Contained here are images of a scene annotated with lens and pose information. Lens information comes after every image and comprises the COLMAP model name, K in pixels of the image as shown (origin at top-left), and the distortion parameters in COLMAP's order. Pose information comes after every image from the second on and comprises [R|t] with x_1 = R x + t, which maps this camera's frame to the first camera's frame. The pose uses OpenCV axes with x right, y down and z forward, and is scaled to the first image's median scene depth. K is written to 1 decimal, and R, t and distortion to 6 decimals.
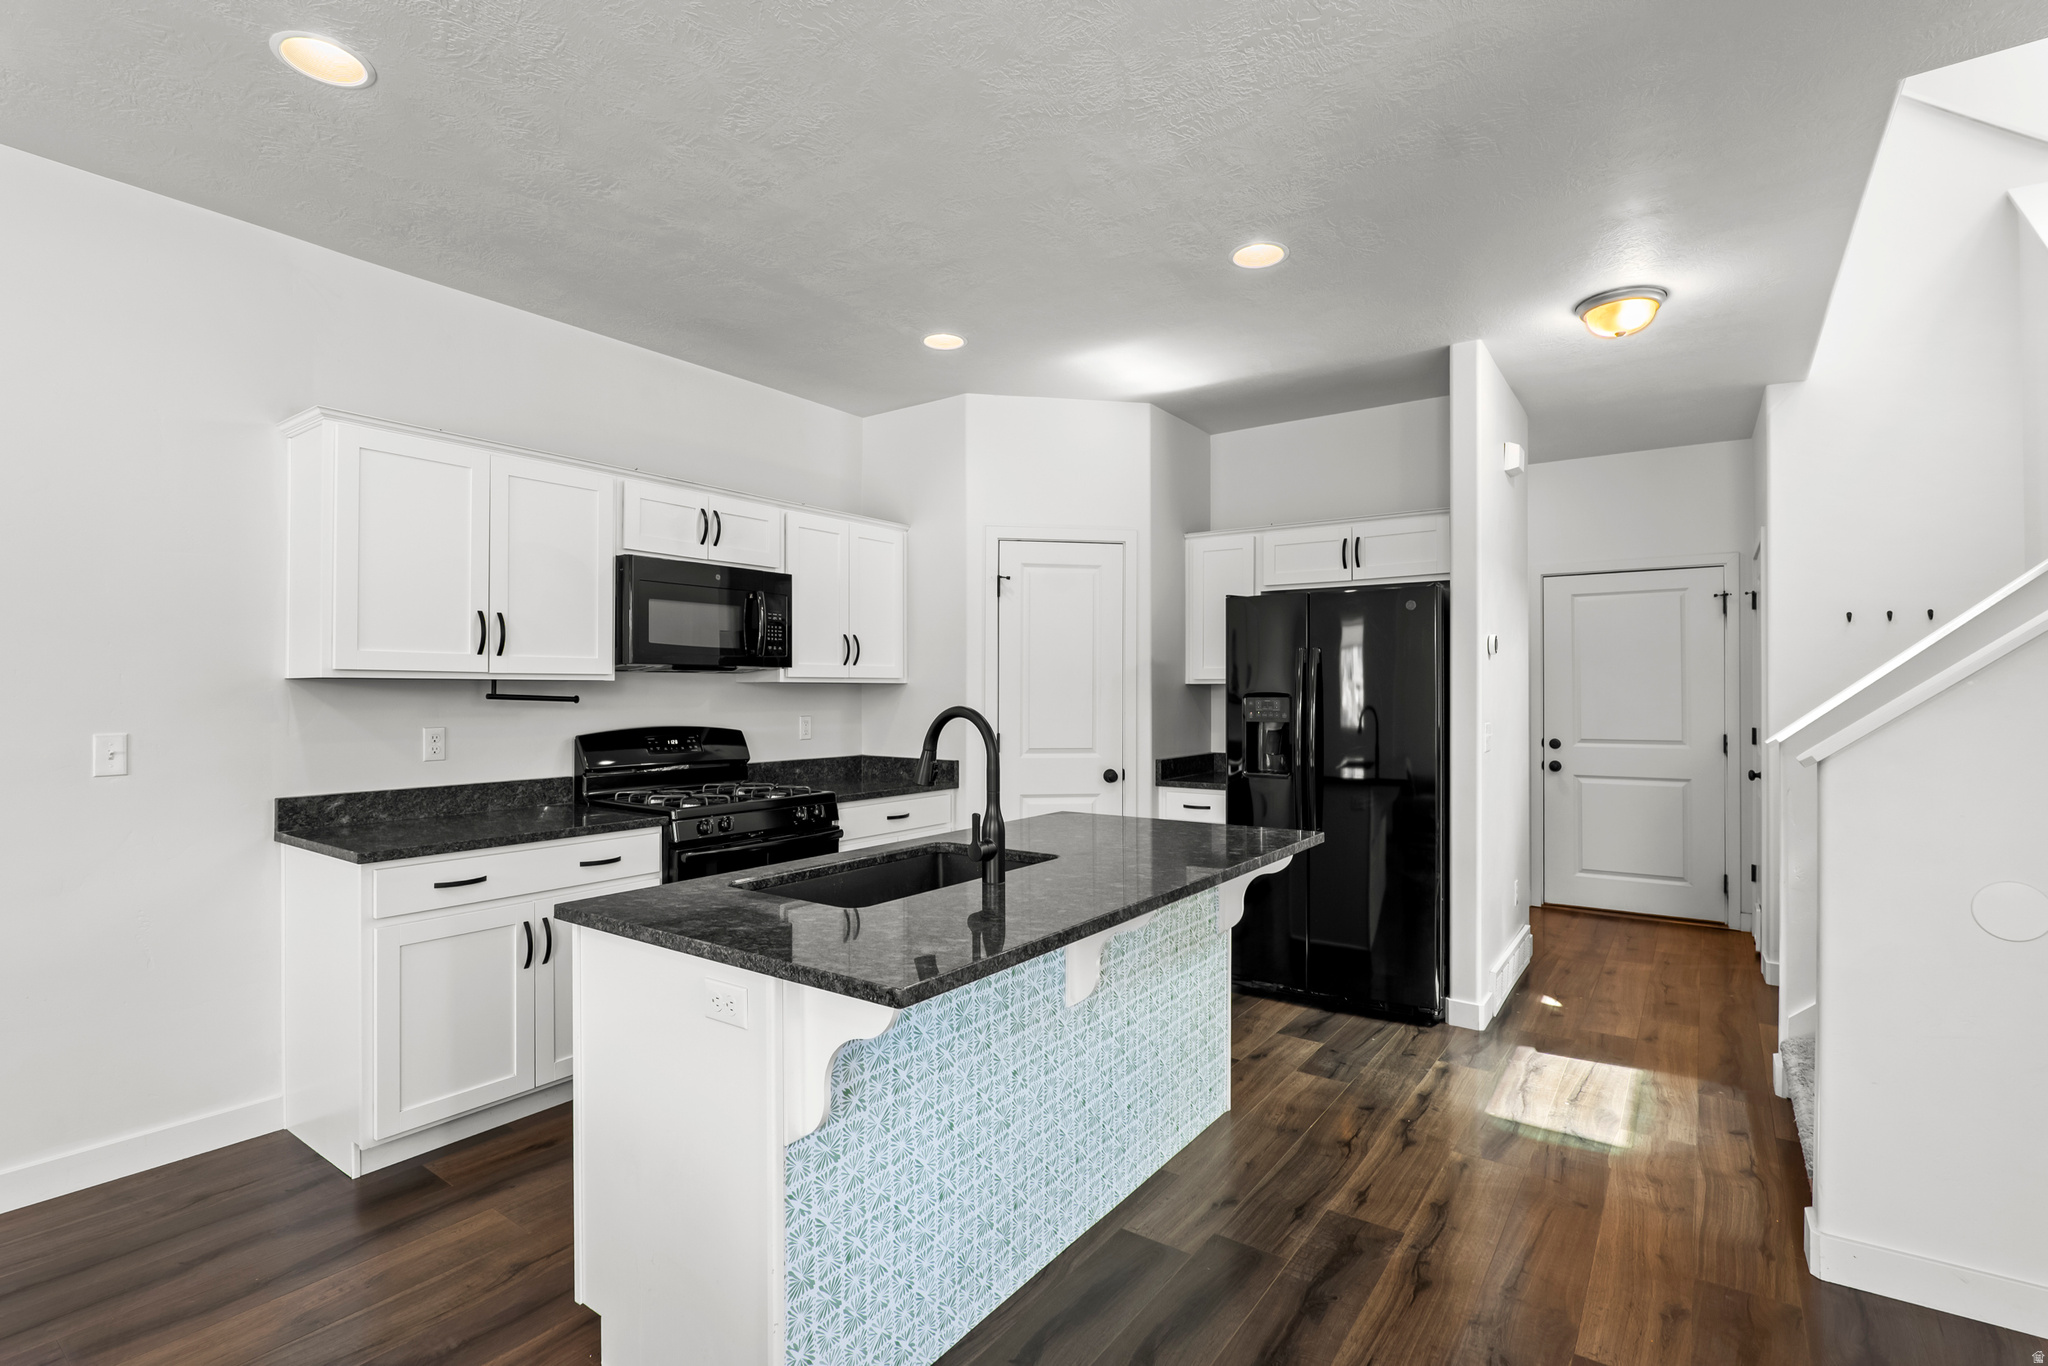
lens RADIAL K [[951.5, 0, 1030.0], [0, 951.5, 683.6], [0, 0, 1]] dist [-0.018176, 0.000821]
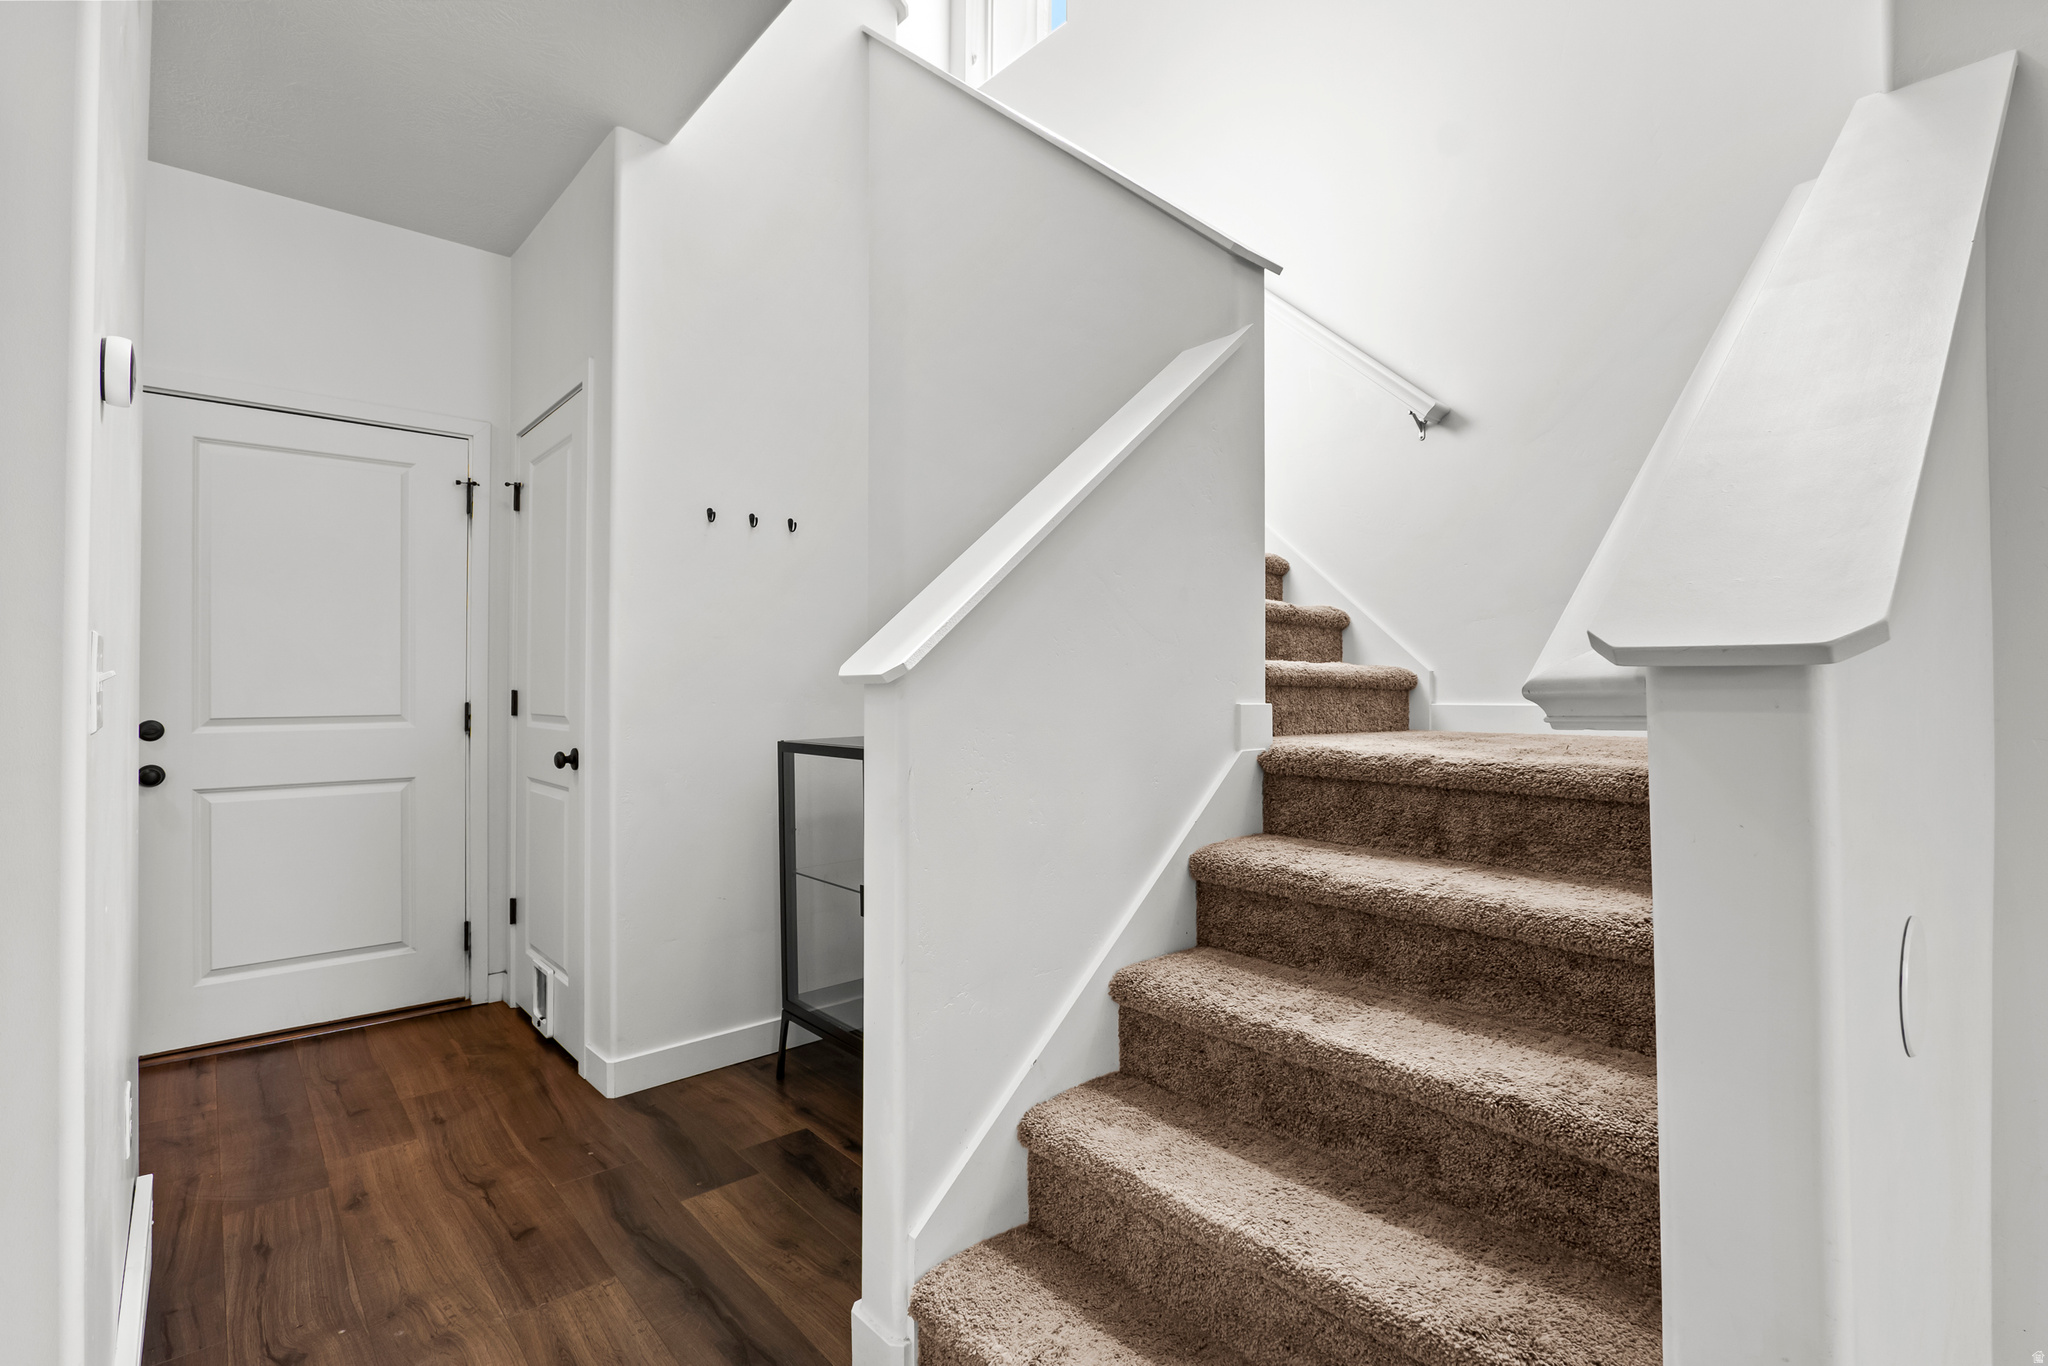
lens RADIAL K [[951.5, 0, 1030.0], [0, 951.5, 683.6], [0, 0, 1]] dist [-0.018176, 0.000821]
pose [[0.227096, 0.006436, 0.973851, 0.275772], [-0.007976, 0.999957, -0.004749, 0.056821], [-0.973840, -0.006689, 0.227138, 0.666151]]
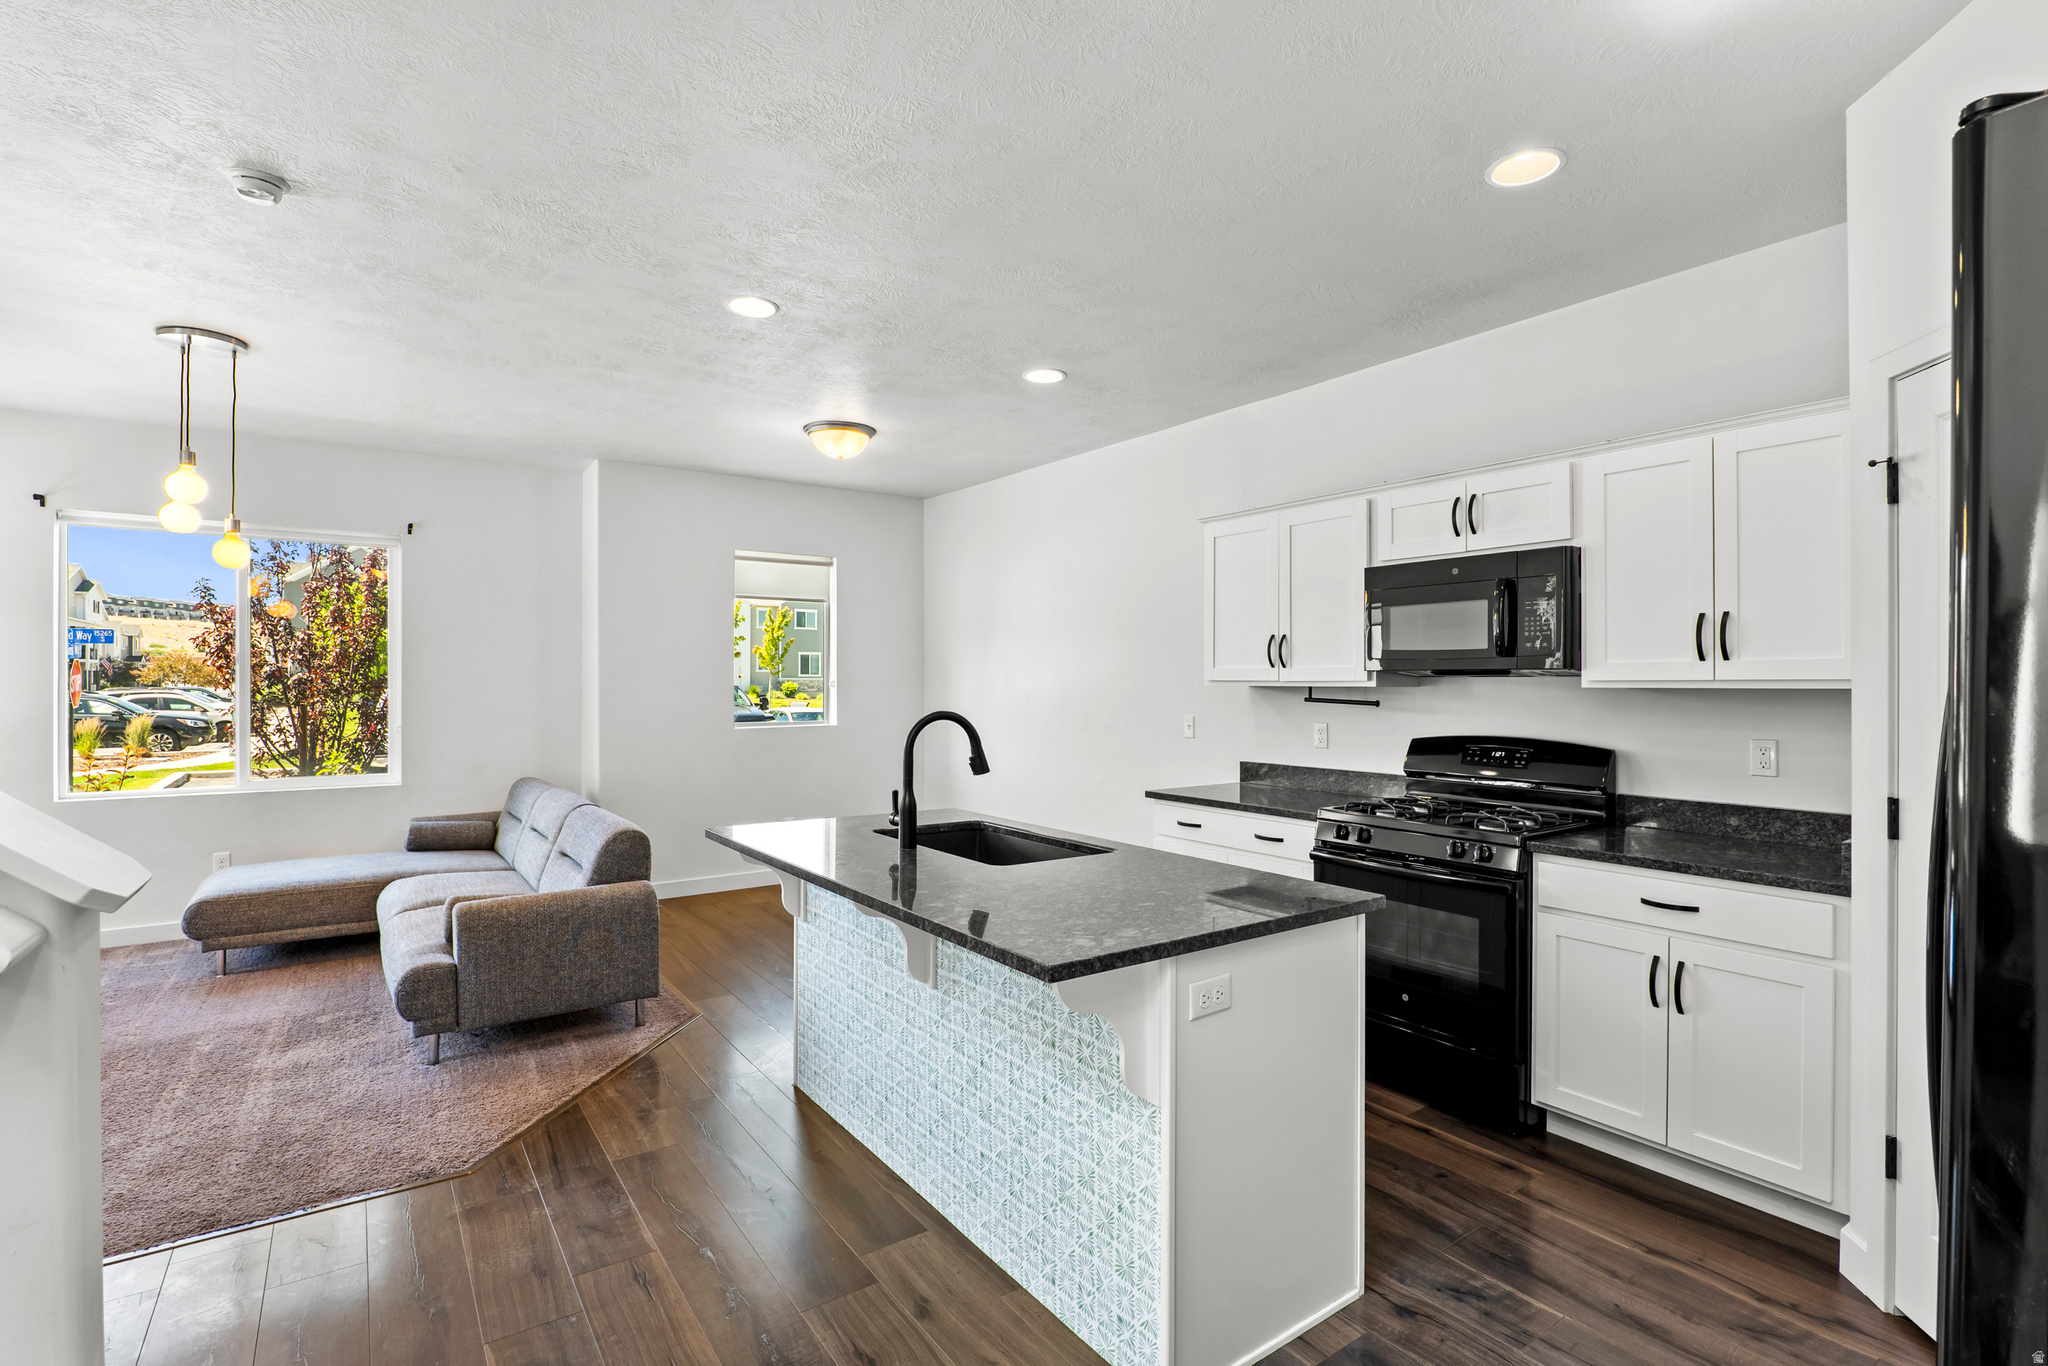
lens RADIAL K [[980.0, 0, 1029.4], [0, 980.0, 680.8], [0, 0, 1]] dist [-0.000941, -0.000139]
pose [[-0.323176, -0.000452, -0.946339, 0.657498], [0.005693, 0.999981, -0.002421, -0.008497], [0.946322, -0.006170, -0.323167, 0.895850]]
